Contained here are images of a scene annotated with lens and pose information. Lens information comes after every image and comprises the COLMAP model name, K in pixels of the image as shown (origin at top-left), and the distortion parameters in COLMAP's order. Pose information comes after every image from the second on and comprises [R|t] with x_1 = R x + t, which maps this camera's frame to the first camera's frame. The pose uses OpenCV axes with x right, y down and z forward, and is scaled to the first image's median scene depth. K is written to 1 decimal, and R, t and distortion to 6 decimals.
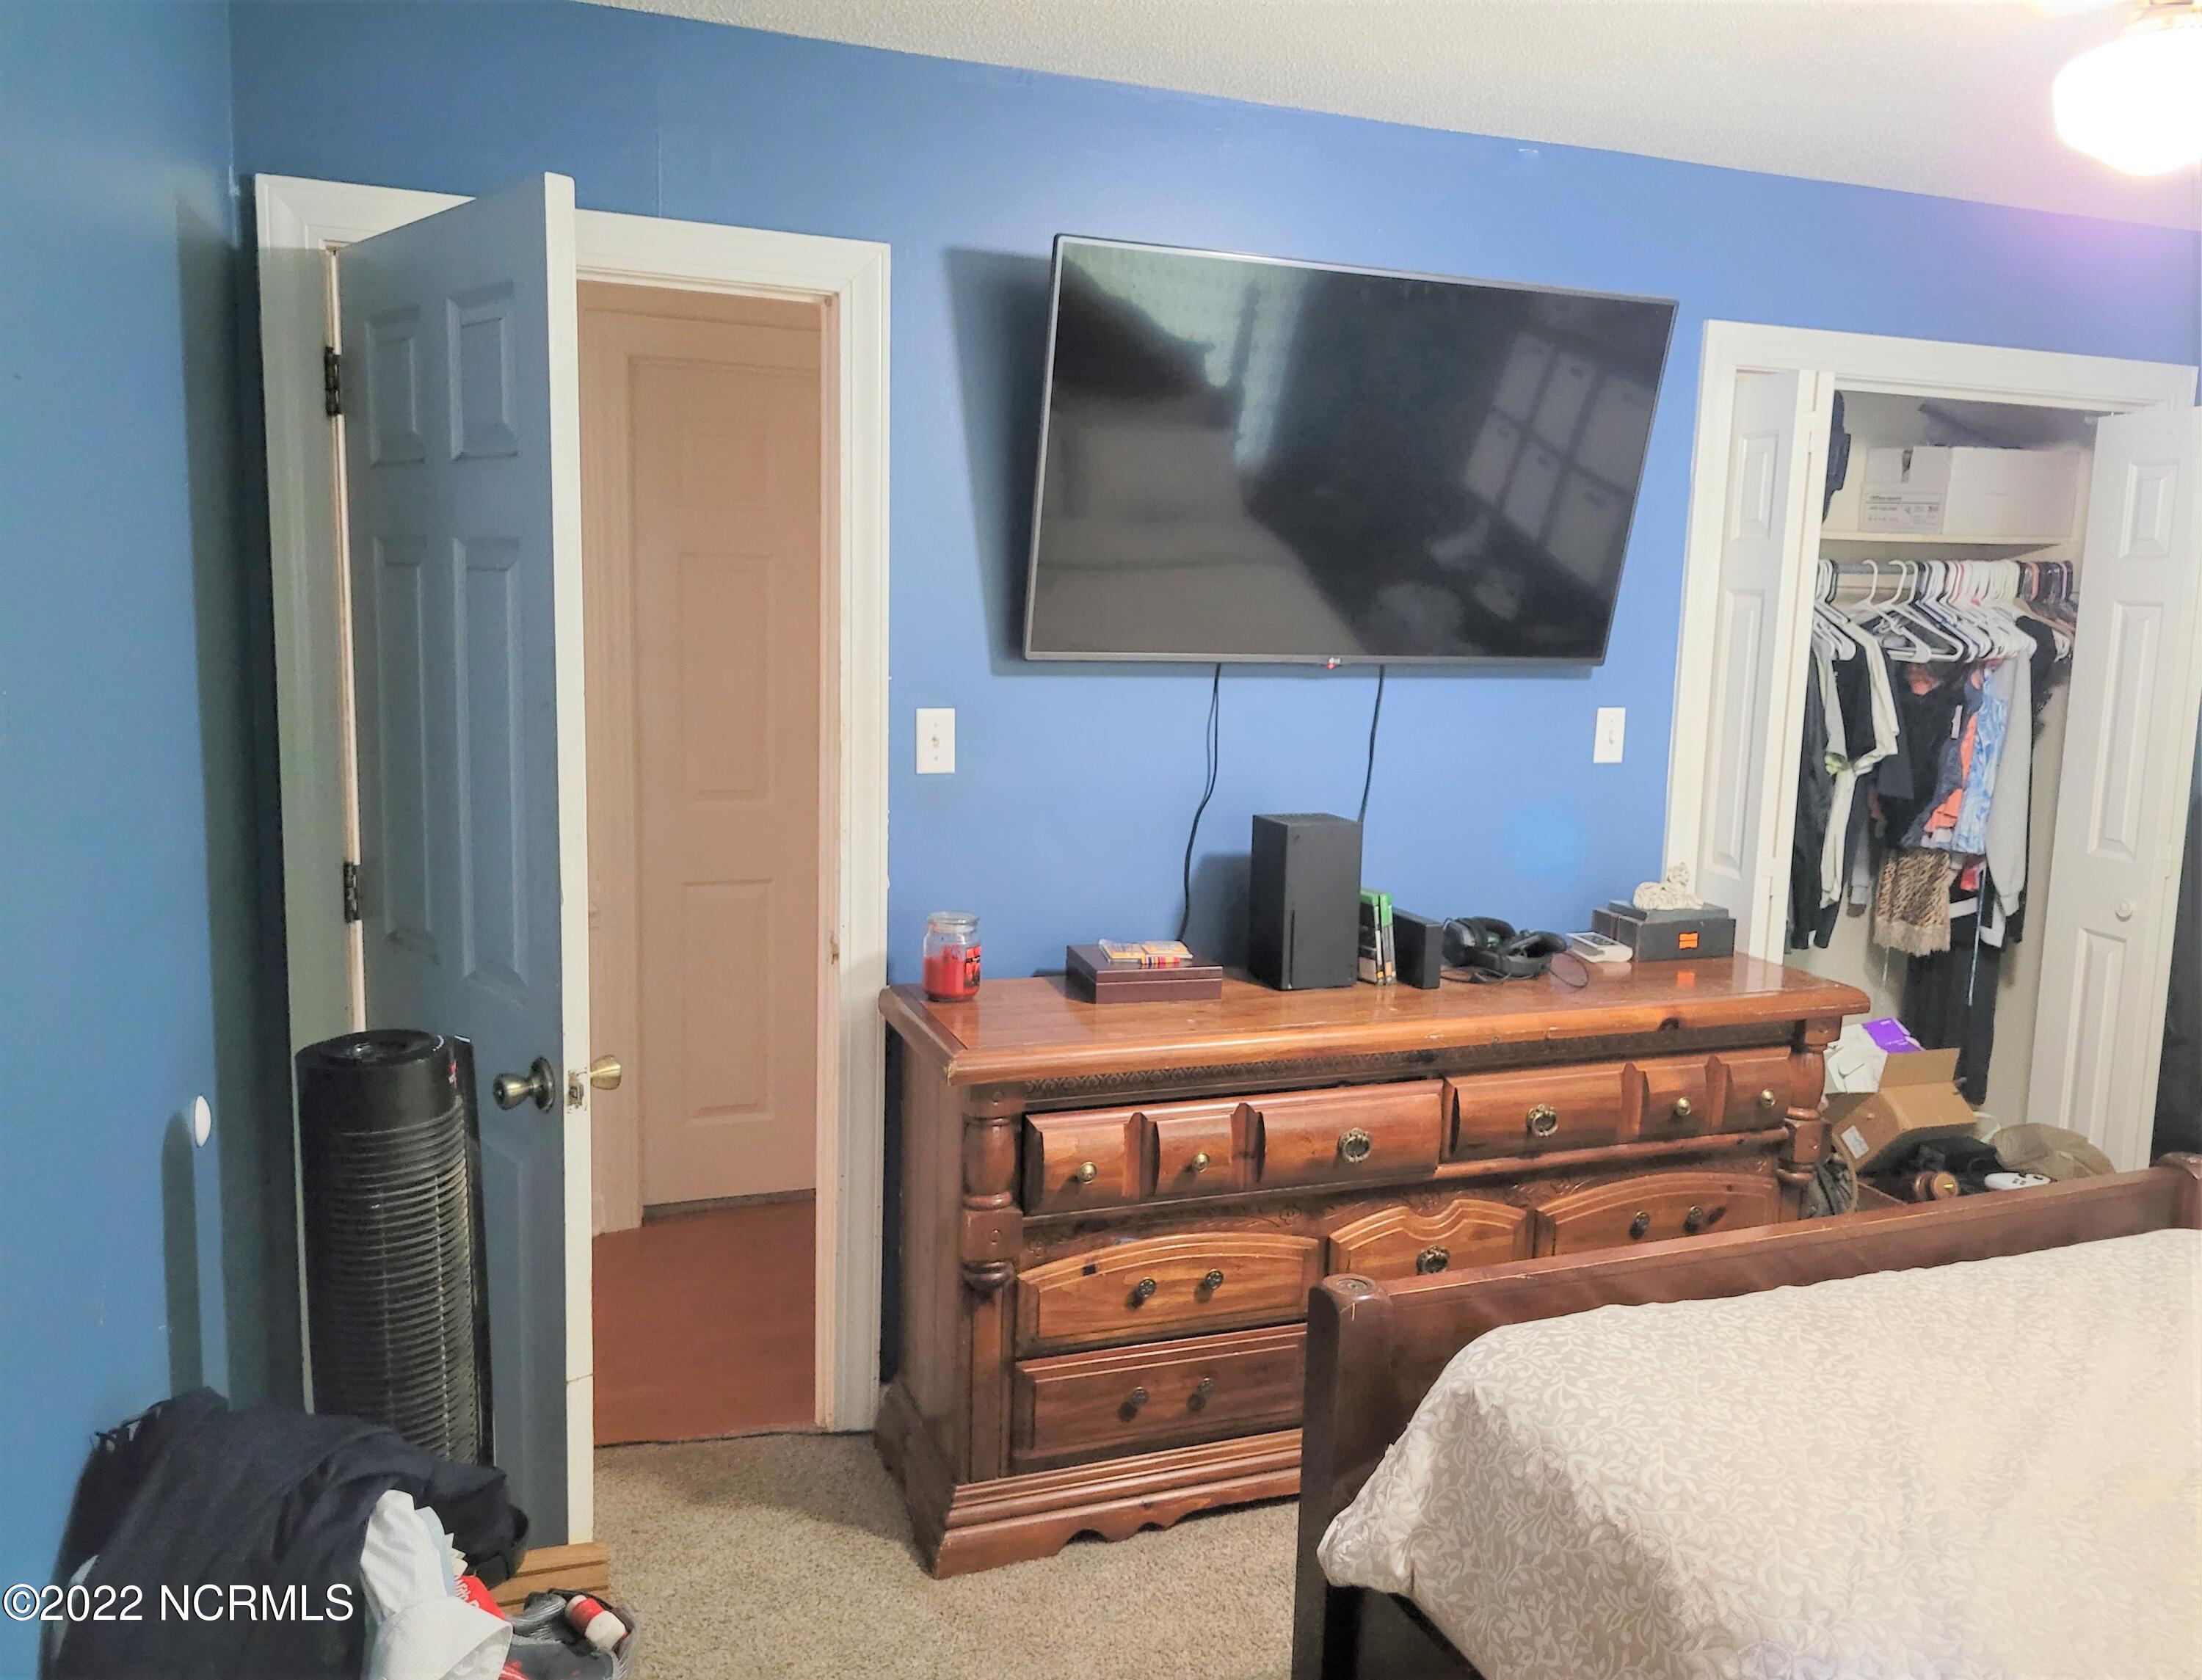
lens RADIAL K [[1726.7, 0, 1112.5], [0, 1726.7, 844.9], [0, 0, 1]] dist [0.042248, 0.002861]
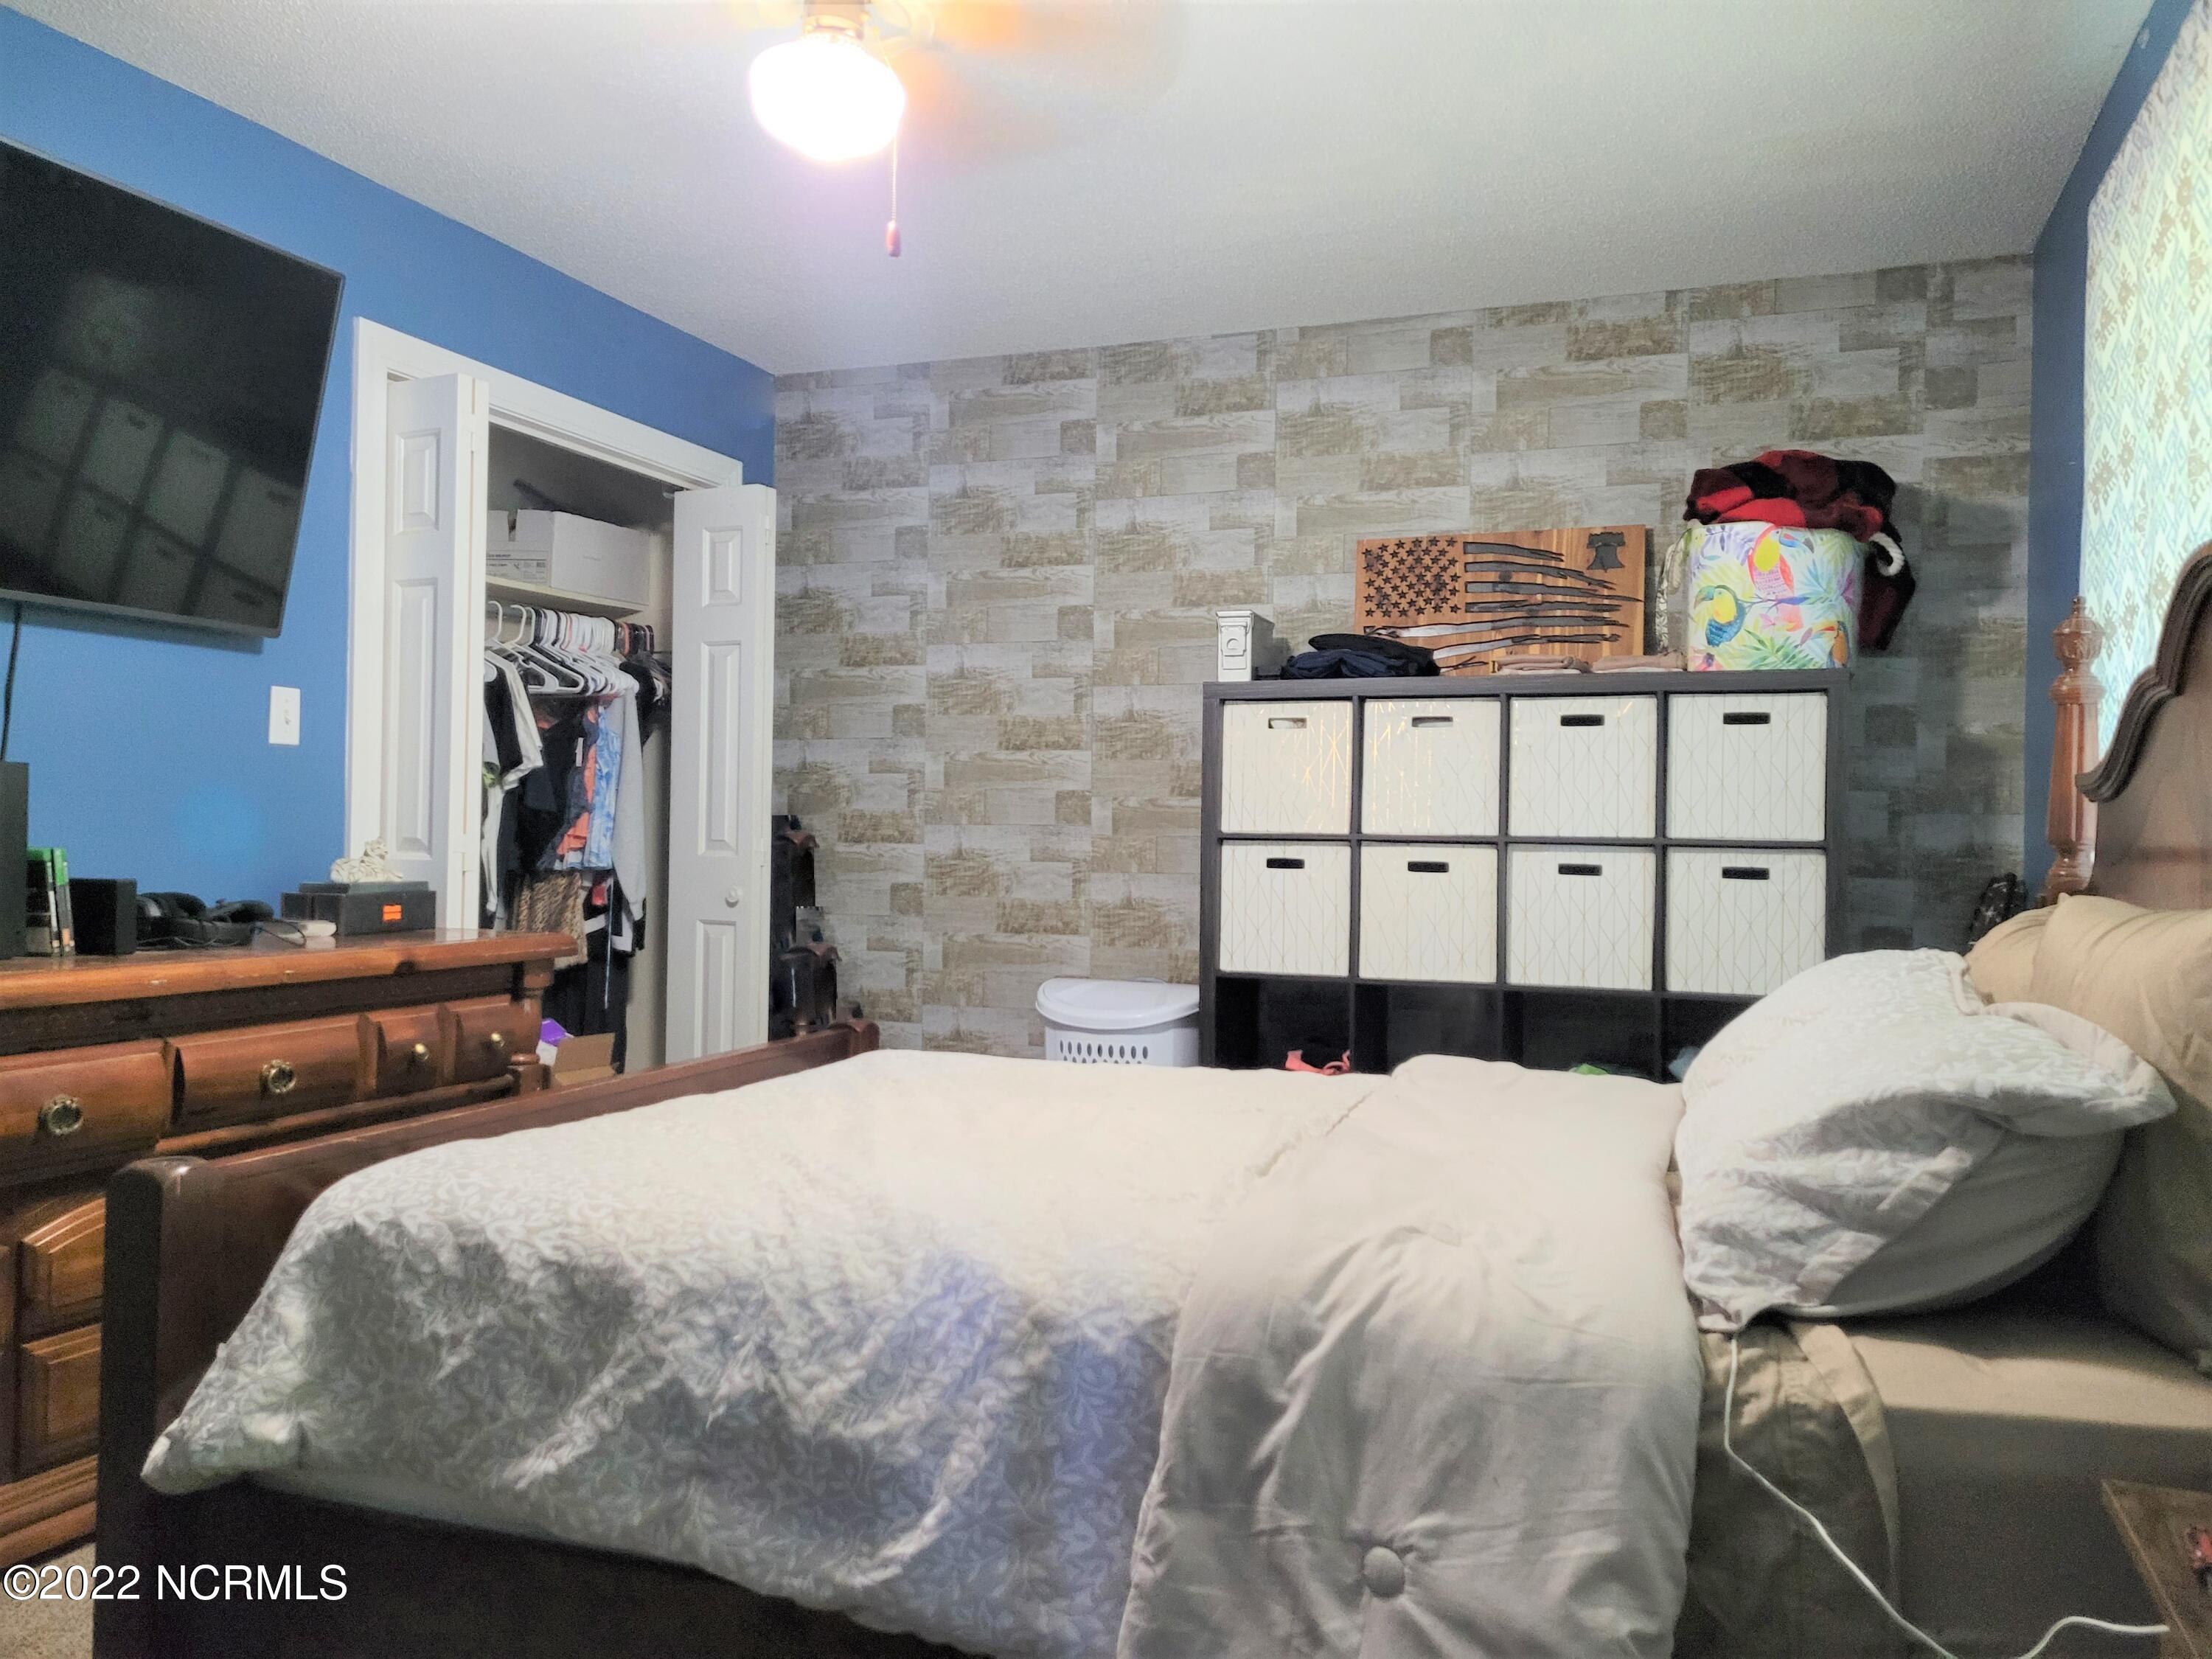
lens RADIAL K [[1682.1, 0, 1145.4], [0, 1682.1, 809.9], [0, 0, 1]] dist [0.049714, -0.047885]
pose [[0.671368, -0.008917, 0.741070, -0.089022], [0.098995, 0.992046, -0.077748, 0.107916], [-0.734482, 0.125560, 0.666911, 0.033229]]
